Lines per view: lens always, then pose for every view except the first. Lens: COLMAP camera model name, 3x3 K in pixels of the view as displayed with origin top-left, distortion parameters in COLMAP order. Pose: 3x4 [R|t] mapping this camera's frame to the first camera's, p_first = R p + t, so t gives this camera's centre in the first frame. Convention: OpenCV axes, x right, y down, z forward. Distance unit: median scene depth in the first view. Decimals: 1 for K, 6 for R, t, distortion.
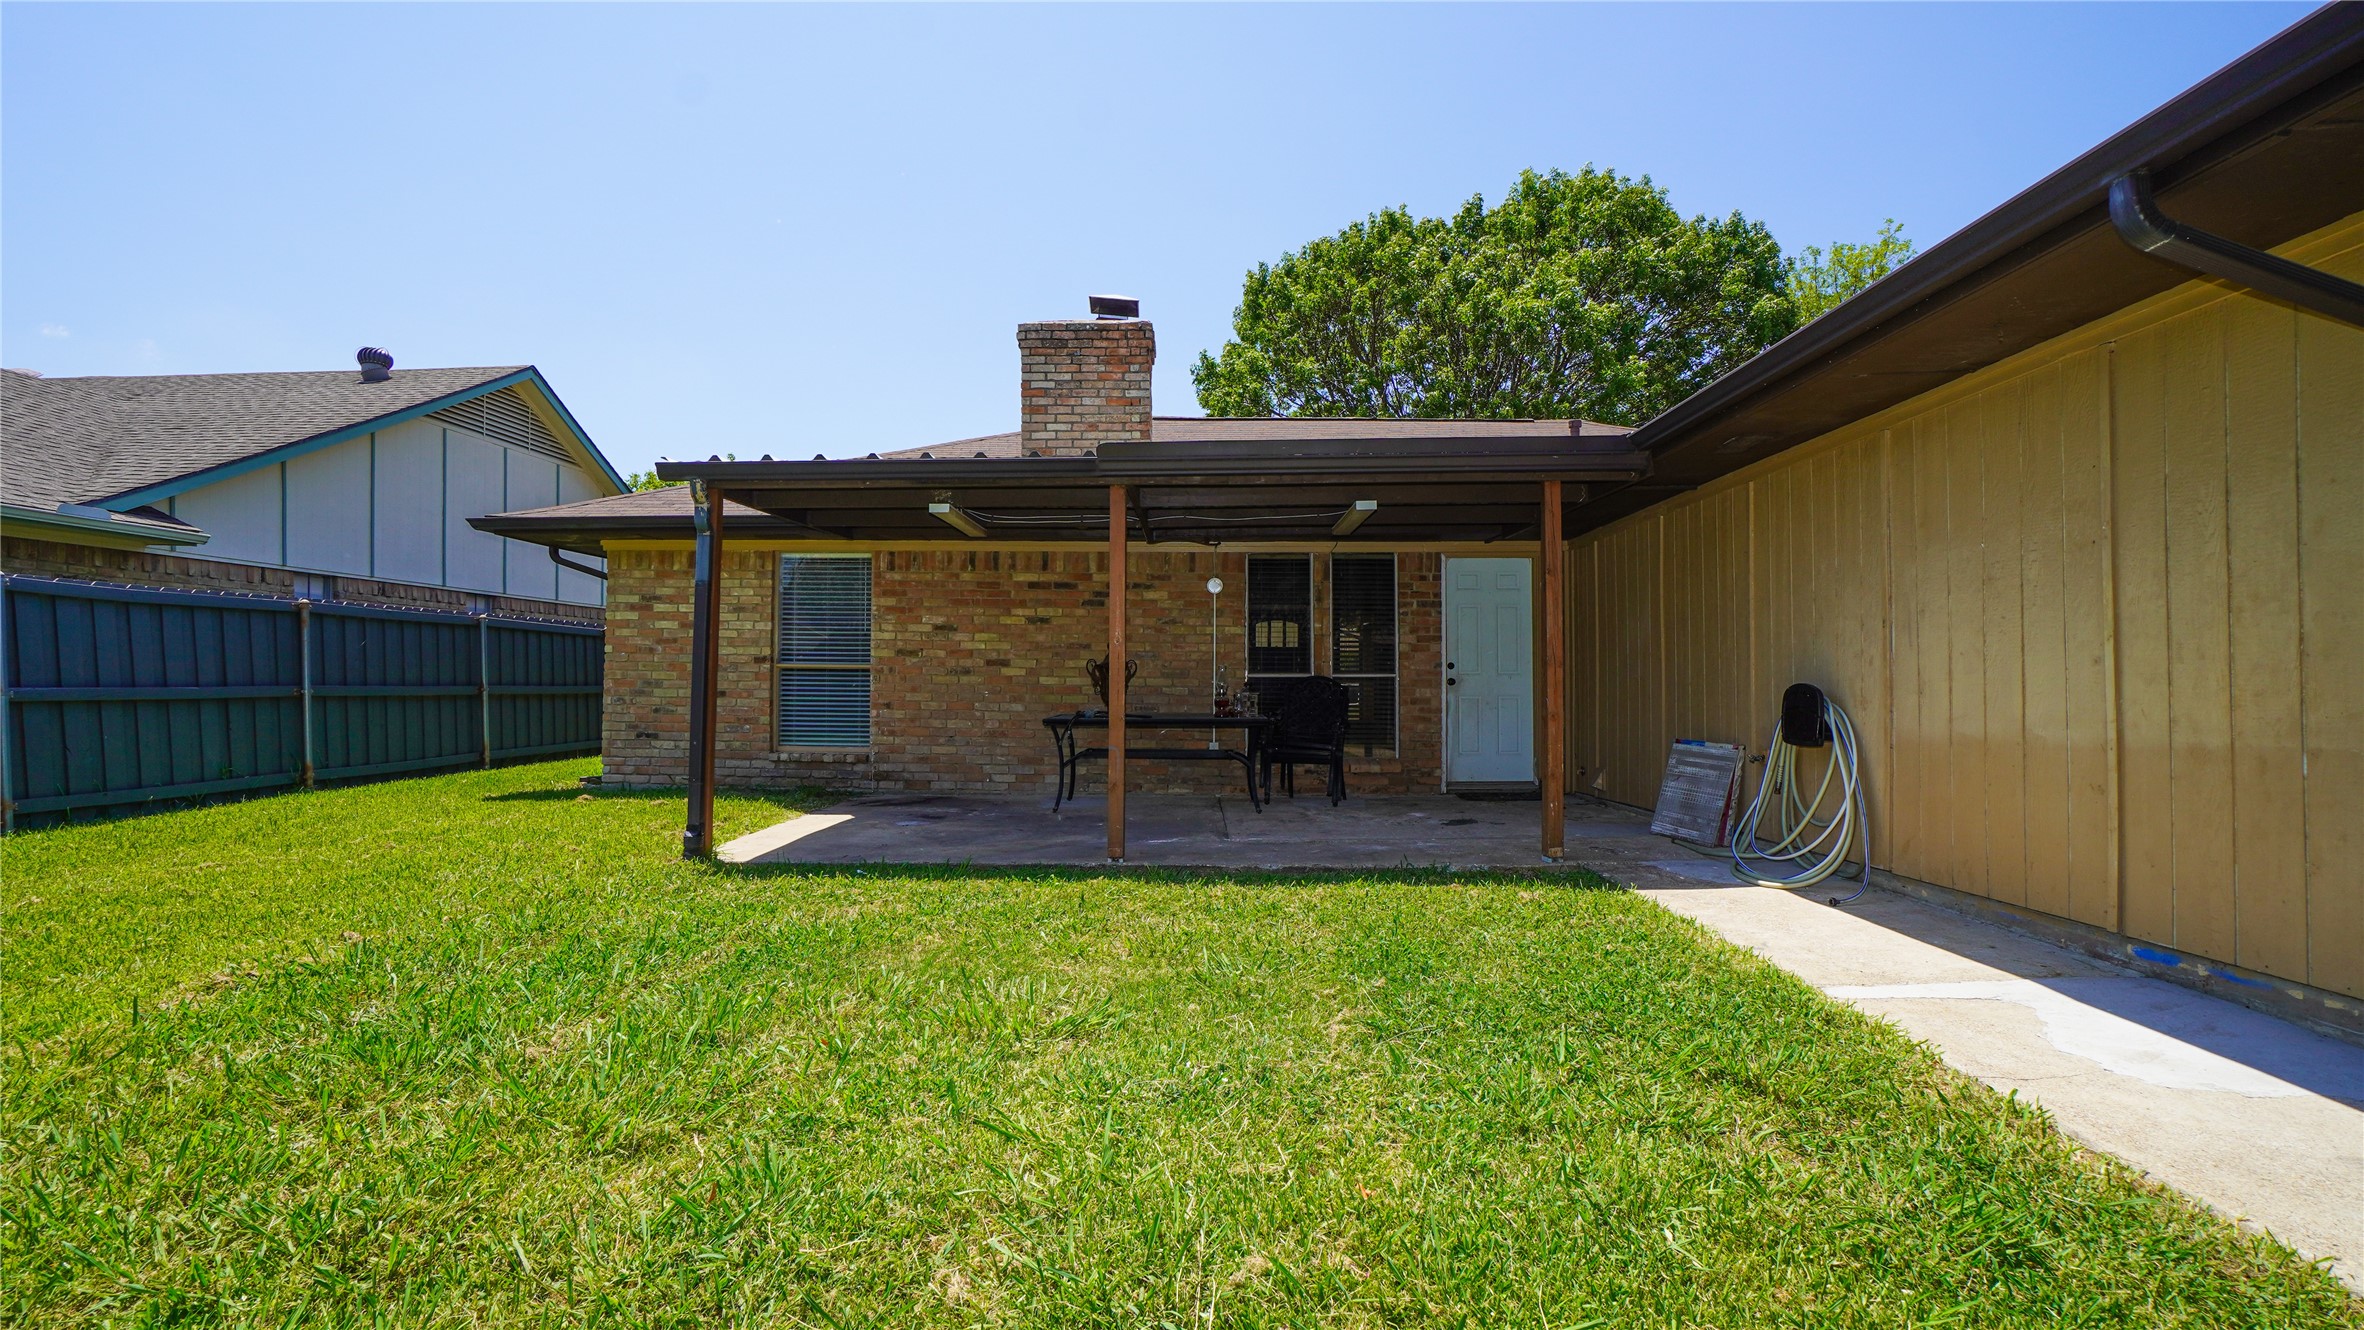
lens RADIAL K [[1043.7, 0, 1163.3], [0, 1043.7, 660.0], [0, 0, 1]] dist [-0.066076, 0.027714]
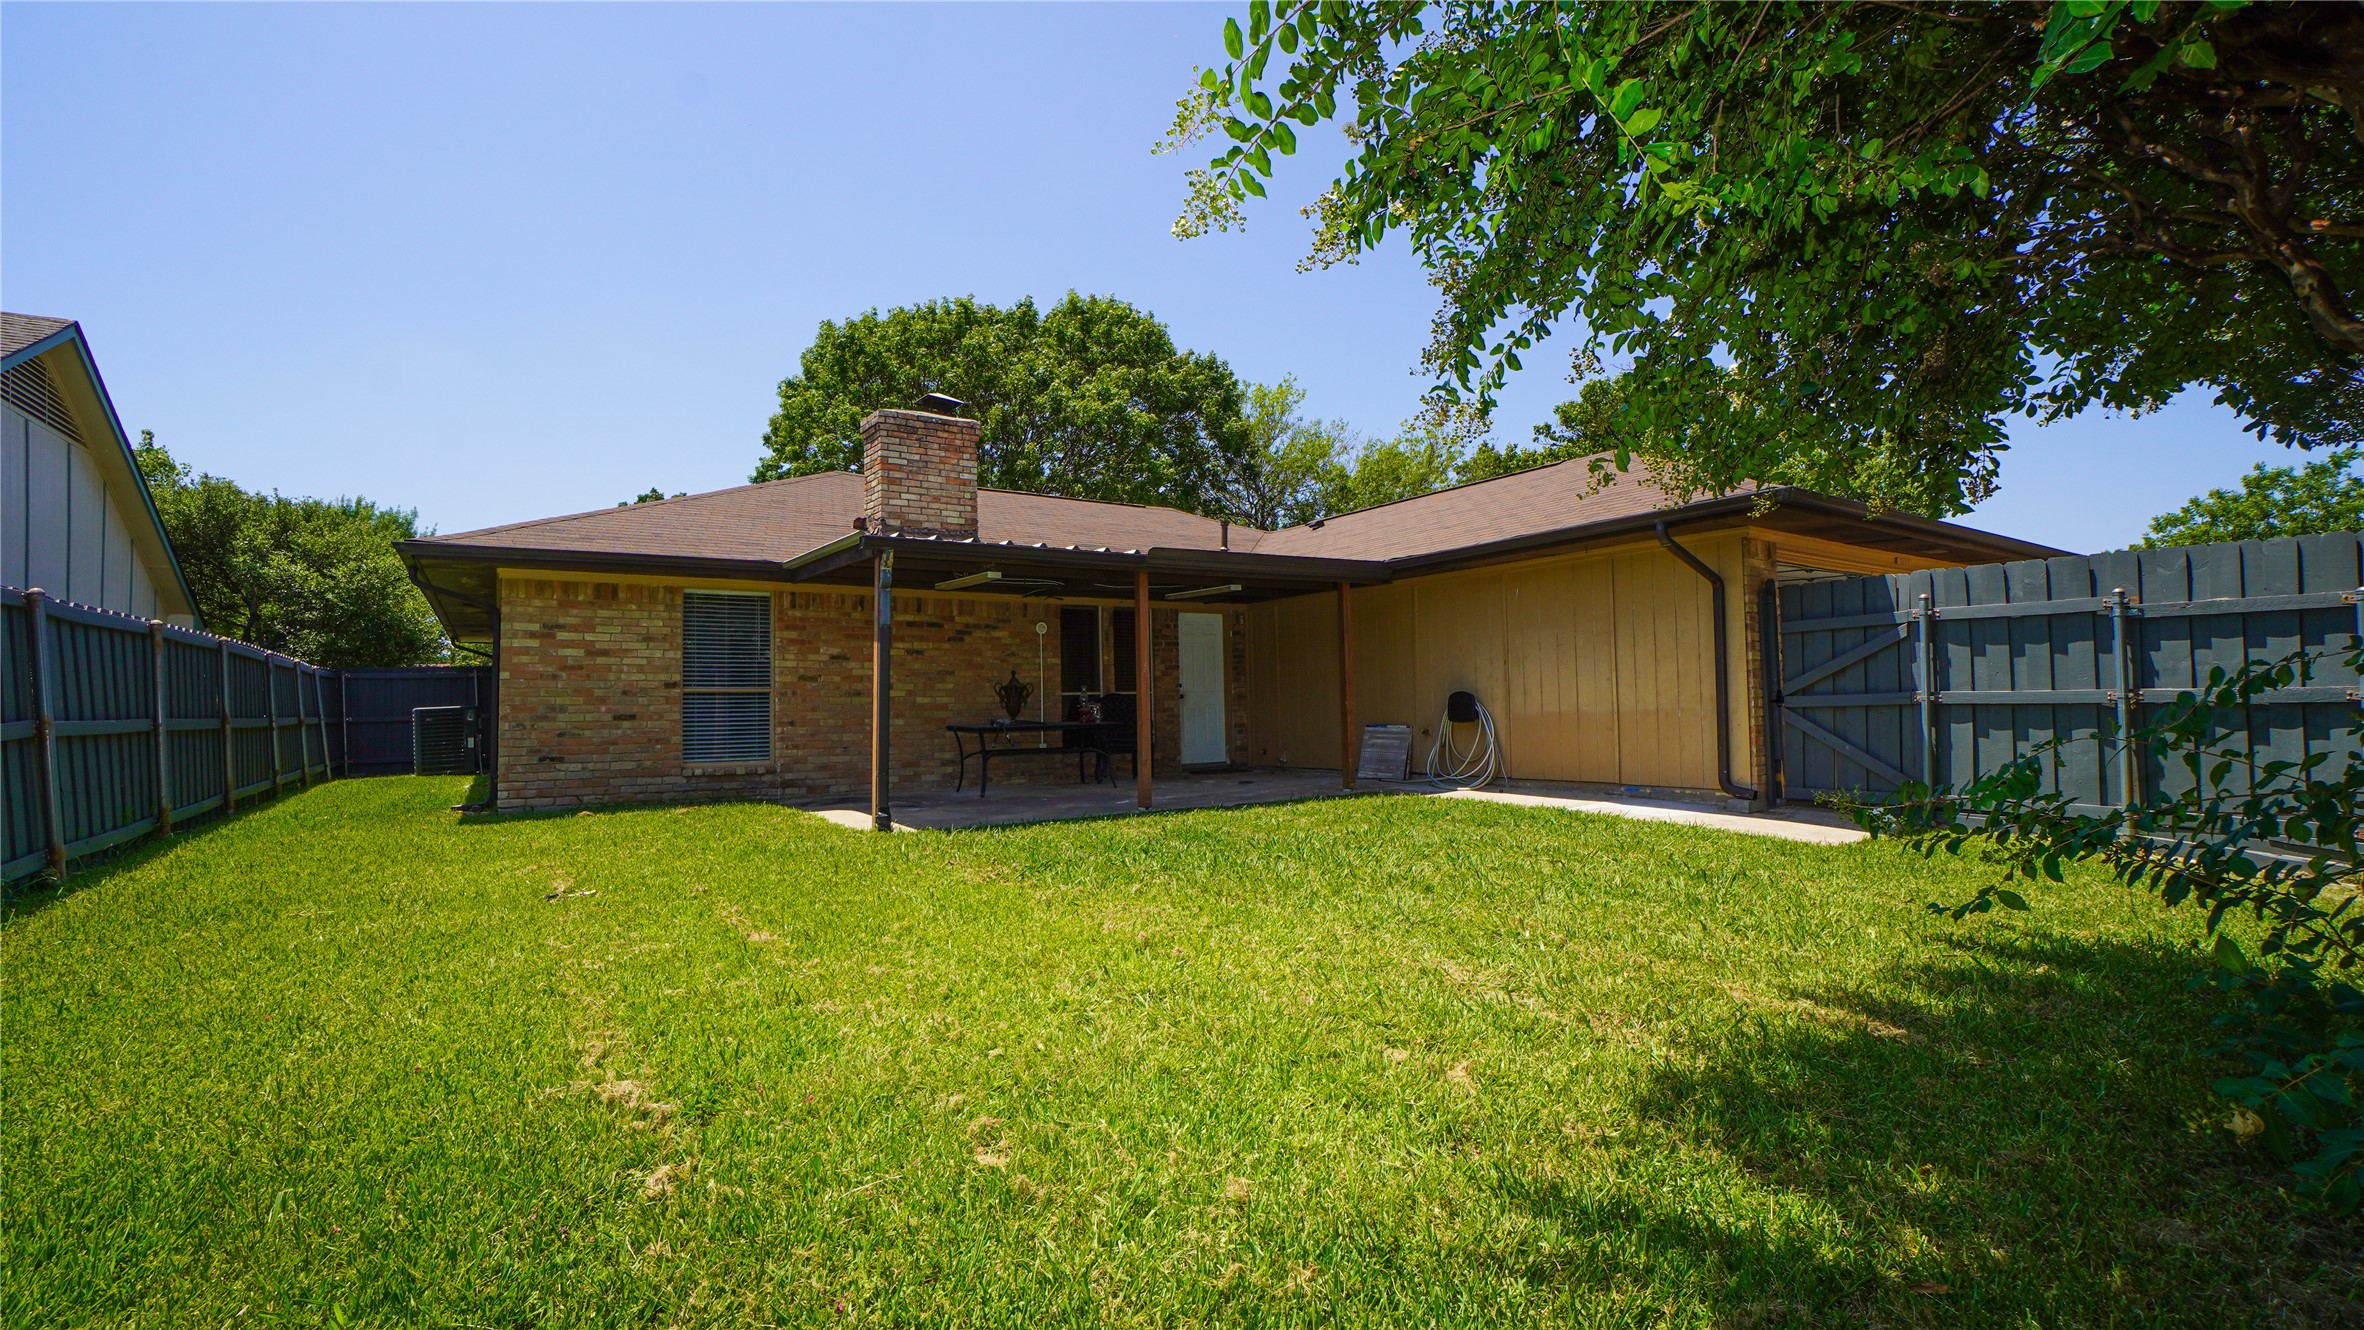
lens RADIAL K [[1043.7, 0, 1163.3], [0, 1043.7, 660.0], [0, 0, 1]] dist [-0.066076, 0.027714]
pose [[0.819181, 0.005314, 0.573510, -0.590513], [0.007160, 0.999784, -0.019491, -0.001944], [-0.573490, 0.020073, 0.818966, -0.198249]]
